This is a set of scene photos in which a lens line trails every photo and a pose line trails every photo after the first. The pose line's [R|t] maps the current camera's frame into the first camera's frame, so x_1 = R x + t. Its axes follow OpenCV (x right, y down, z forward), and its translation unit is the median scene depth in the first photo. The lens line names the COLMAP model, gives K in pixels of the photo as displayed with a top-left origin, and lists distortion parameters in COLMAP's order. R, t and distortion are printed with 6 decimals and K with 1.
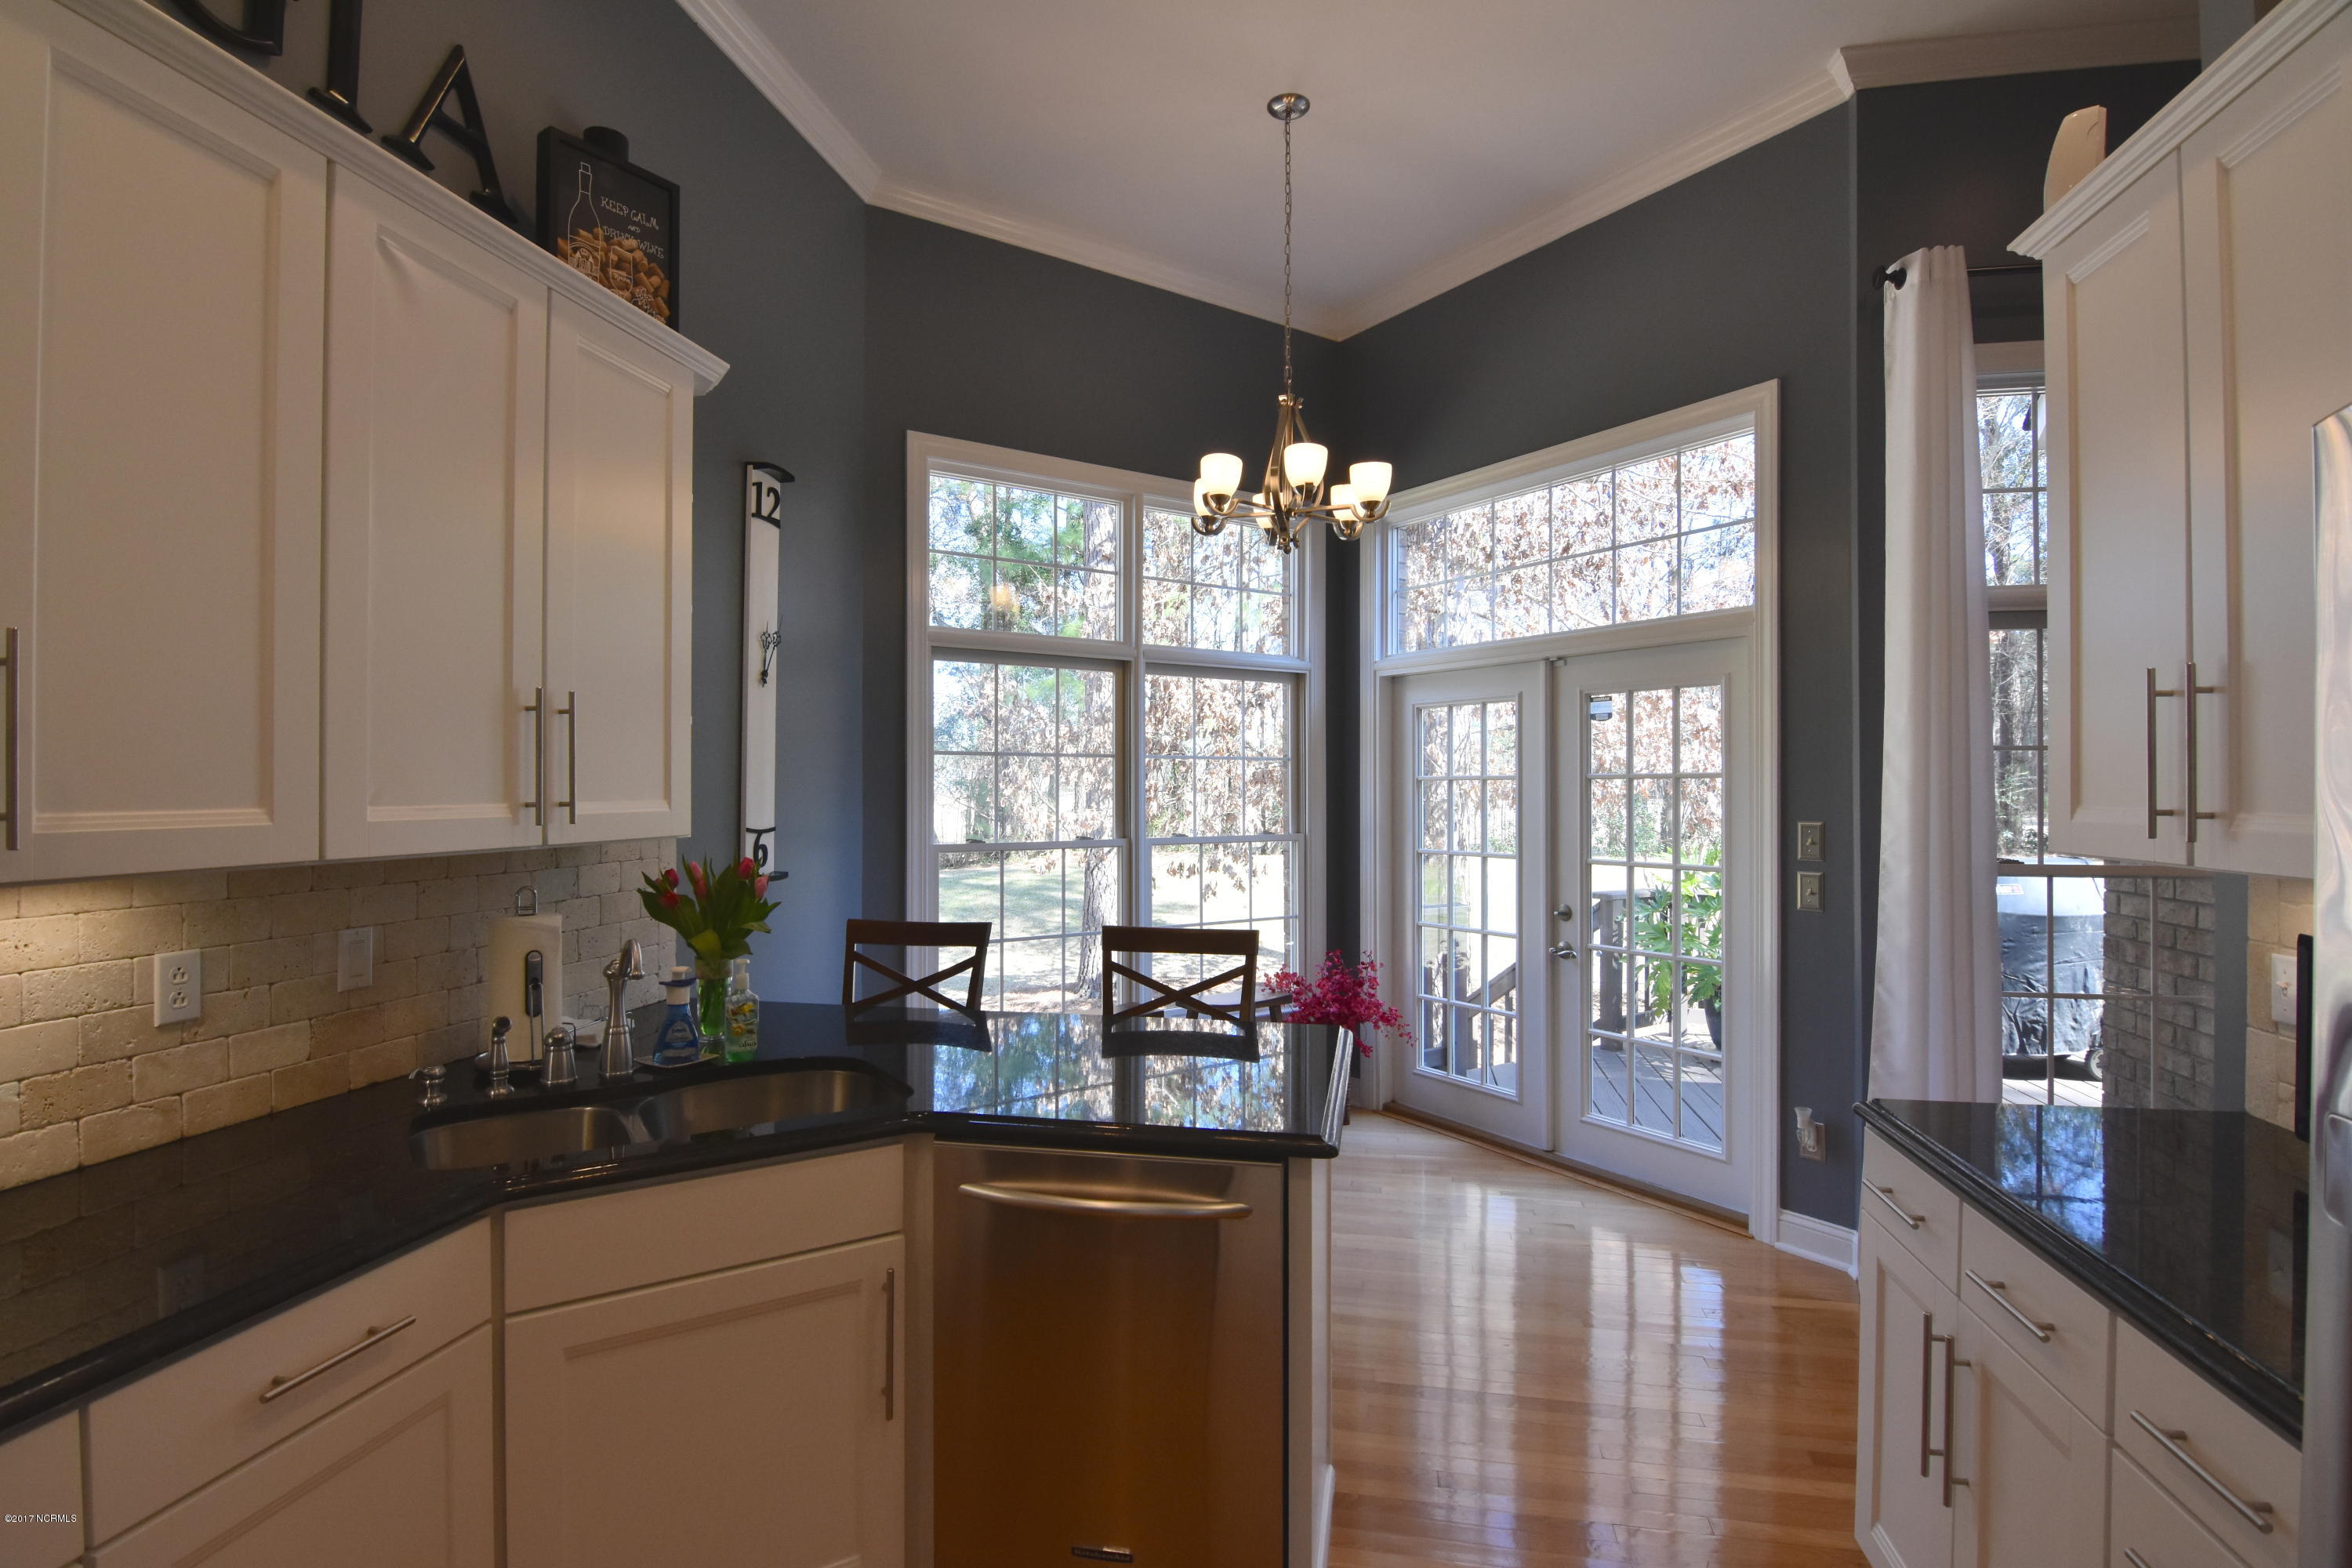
lens RADIAL K [[1128.6, 0, 1168.3], [0, 1128.6, 779.5], [0, 0, 1]] dist [-0.001295, -0.018638]
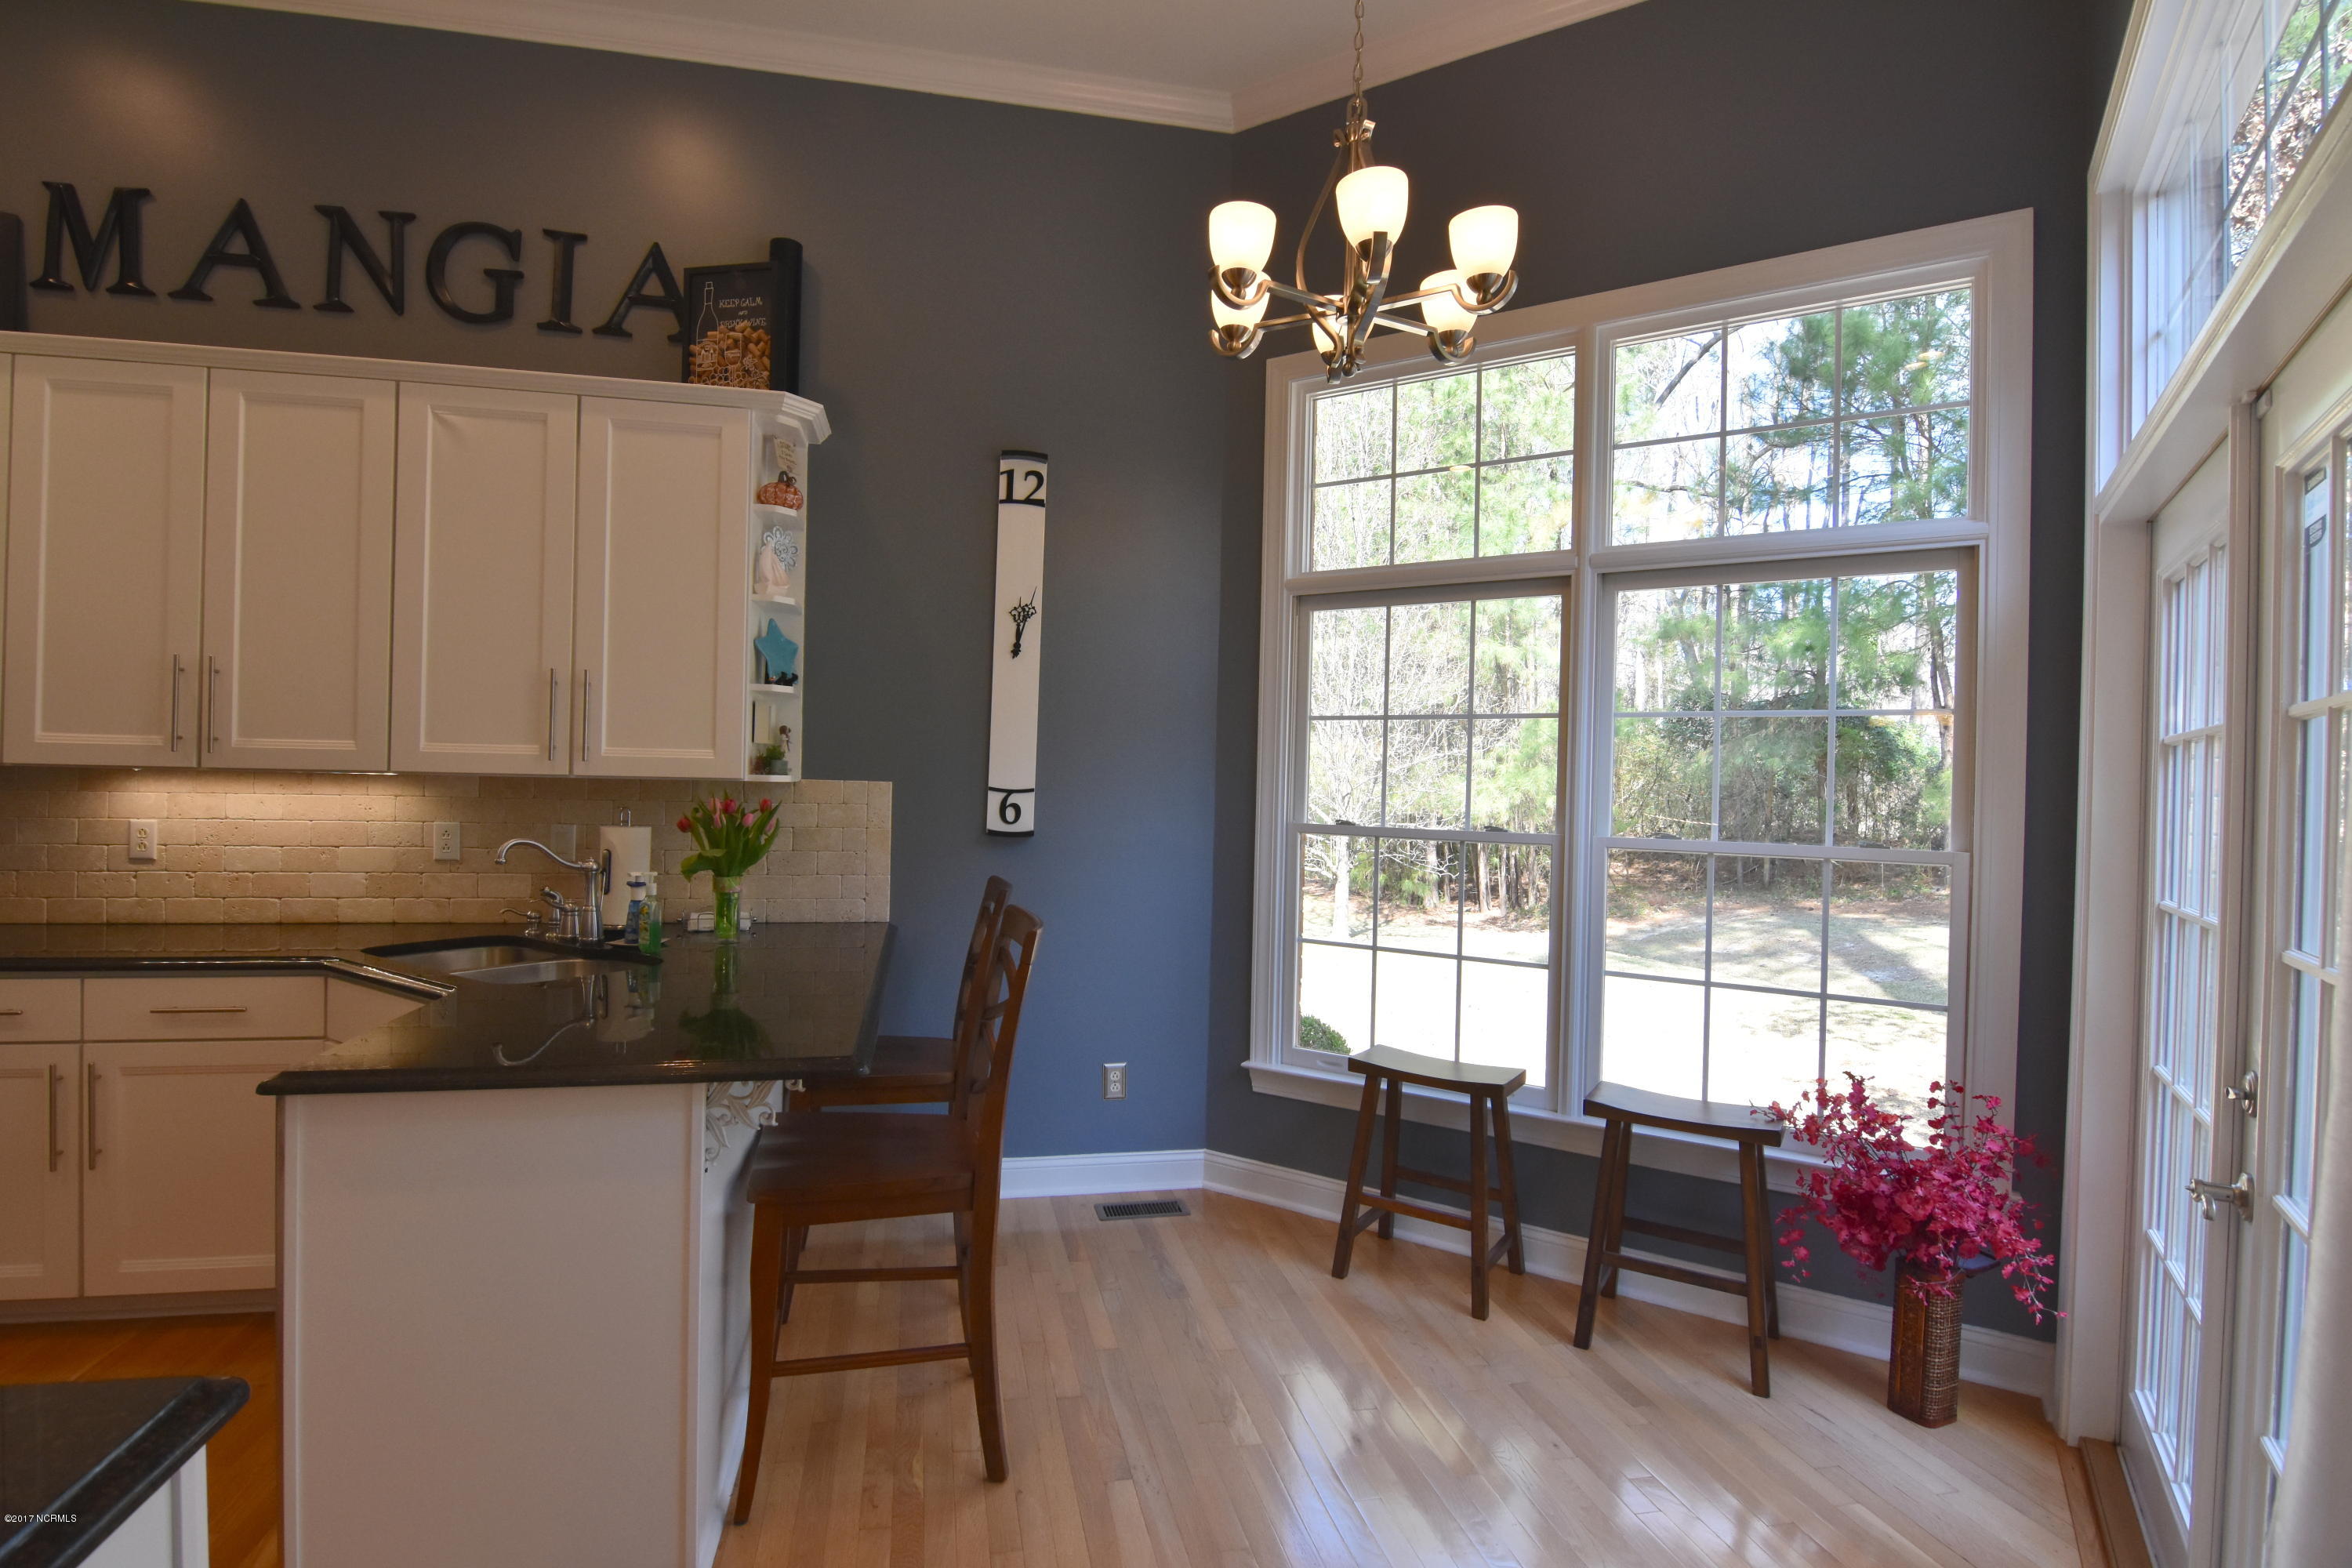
lens RADIAL K [[1128.6, 0, 1168.3], [0, 1128.6, 779.5], [0, 0, 1]] dist [-0.001295, -0.018638]
pose [[0.398411, 0.007716, -0.917174, 0.694093], [-0.017317, 0.999850, 0.000889, 0.031091], [0.917043, 0.015529, 0.398485, 0.706785]]
